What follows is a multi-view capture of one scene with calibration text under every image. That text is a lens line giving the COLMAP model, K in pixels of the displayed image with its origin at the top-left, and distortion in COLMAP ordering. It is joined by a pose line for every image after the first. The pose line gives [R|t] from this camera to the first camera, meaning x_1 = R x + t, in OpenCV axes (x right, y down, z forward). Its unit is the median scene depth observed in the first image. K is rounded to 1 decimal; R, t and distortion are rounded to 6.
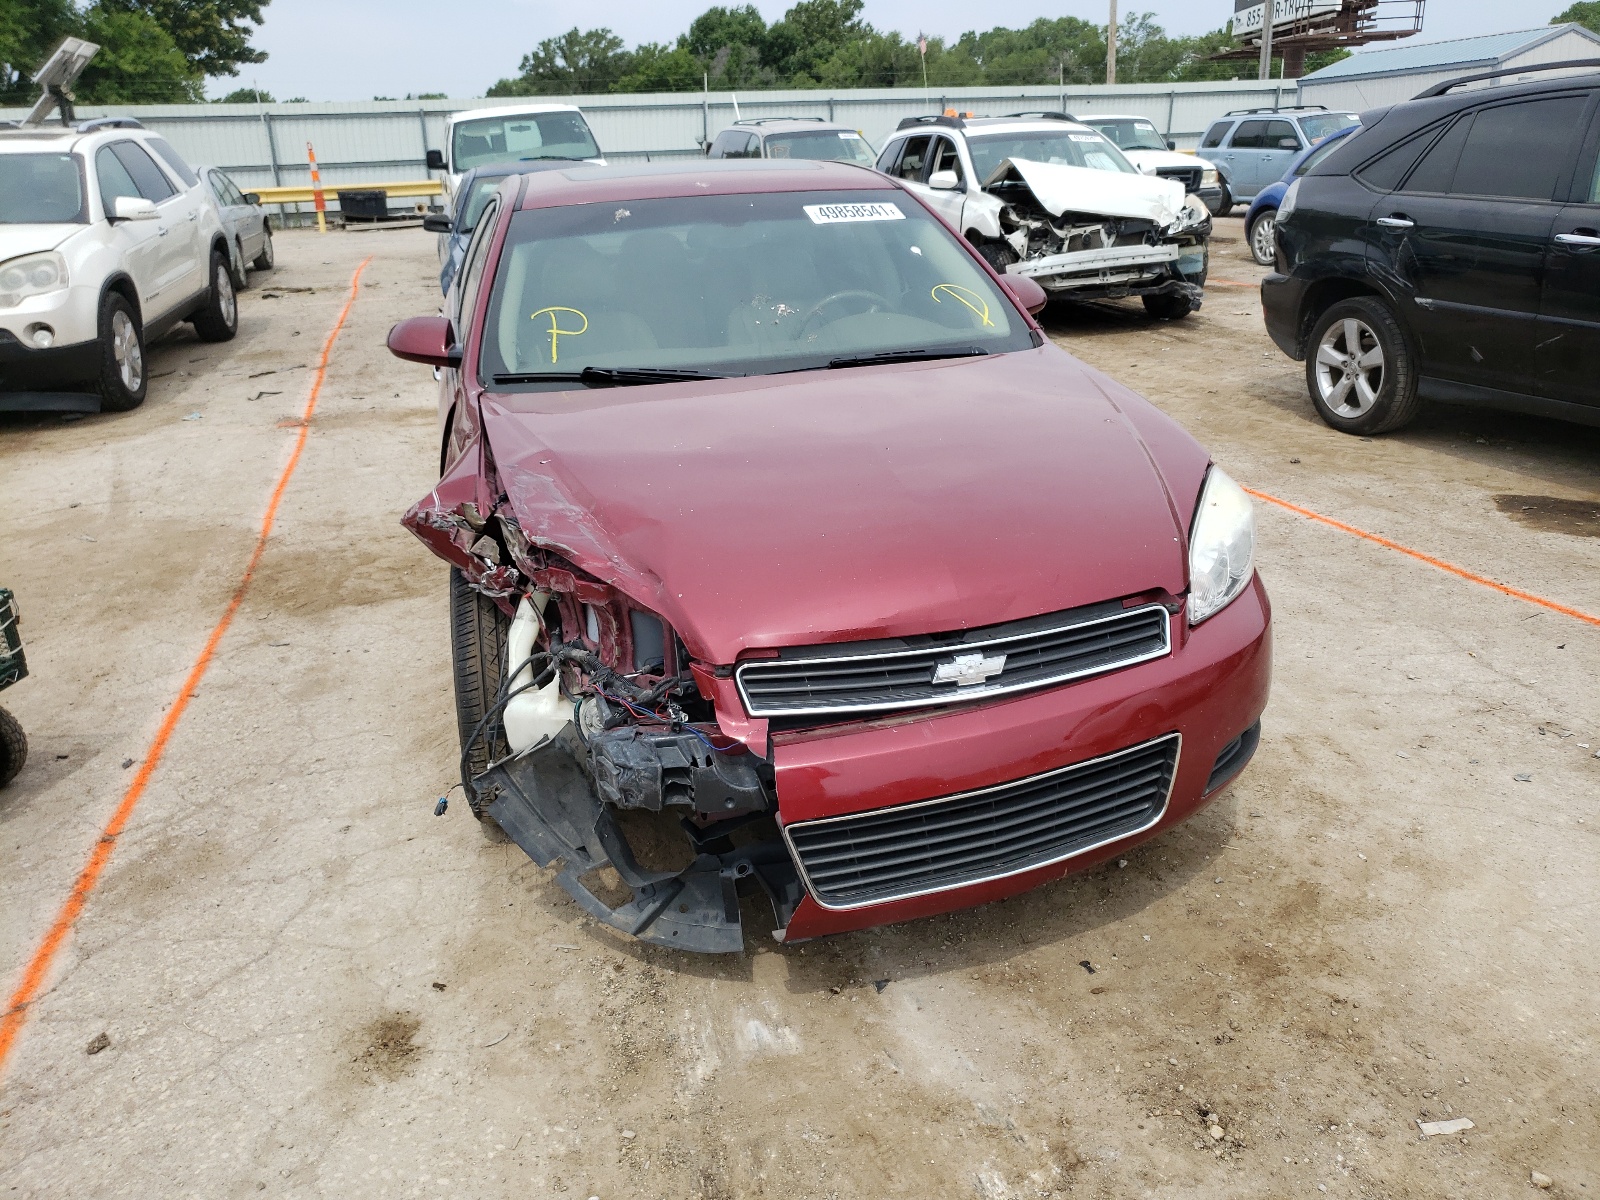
lens RADIAL K [[1257.0, 0, 813.8], [0, 1257.0, 559.8], [0, 0, 1]] dist [-0.016254, 0.050923]
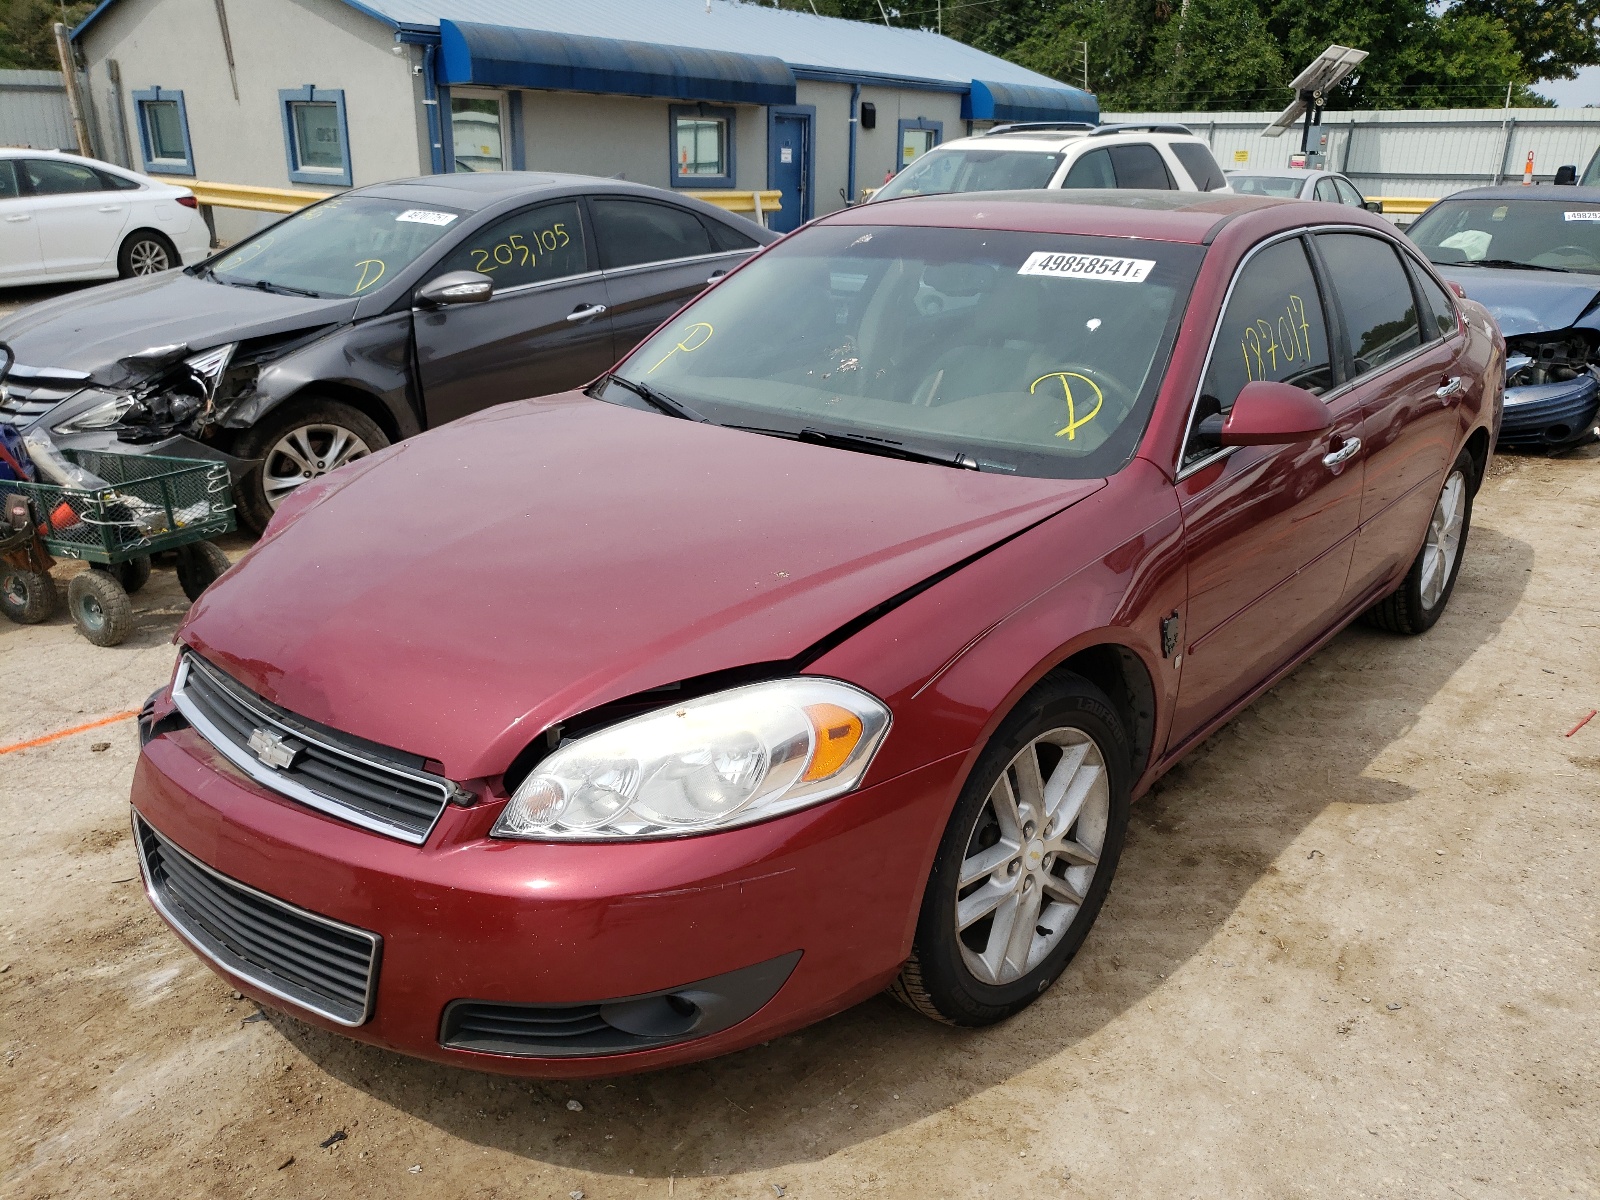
lens RADIAL K [[1242.4, 0, 800.0], [0, 1242.4, 600.0], [0, 0, 1]] dist [-0.003003, 0.000749]
pose [[0.575155, 0.312962, -0.755811, 0.417062], [-0.289989, 0.941927, 0.169353, -0.116990], [0.764920, 0.121772, 0.632510, 0.297037]]
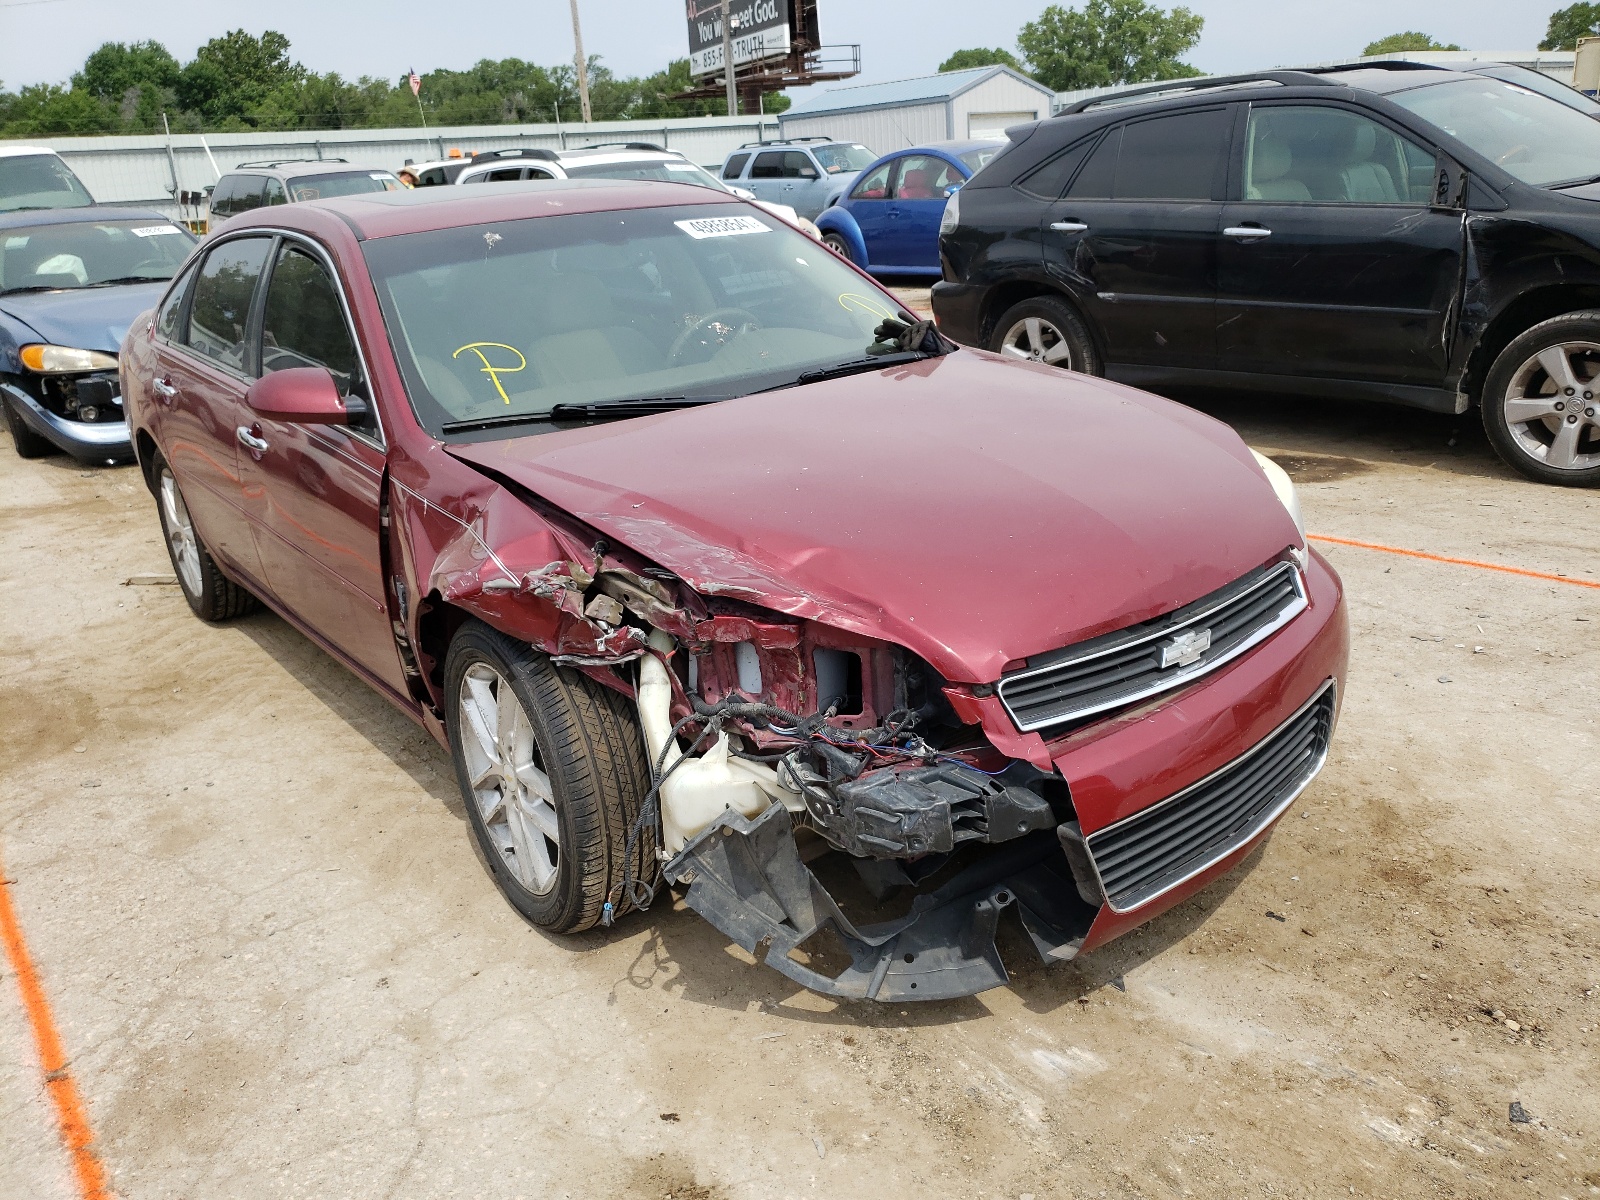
lens RADIAL K [[1256.3, 0, 800.0], [0, 1256.3, 600.0], [0, 0, 1]] dist [-0.009062, 0.039983]
pose [[0.925273, -0.146523, 0.349857, -0.212152], [0.146873, 0.988822, 0.025687, -0.008966], [-0.349710, 0.027618, 0.936451, 0.069800]]
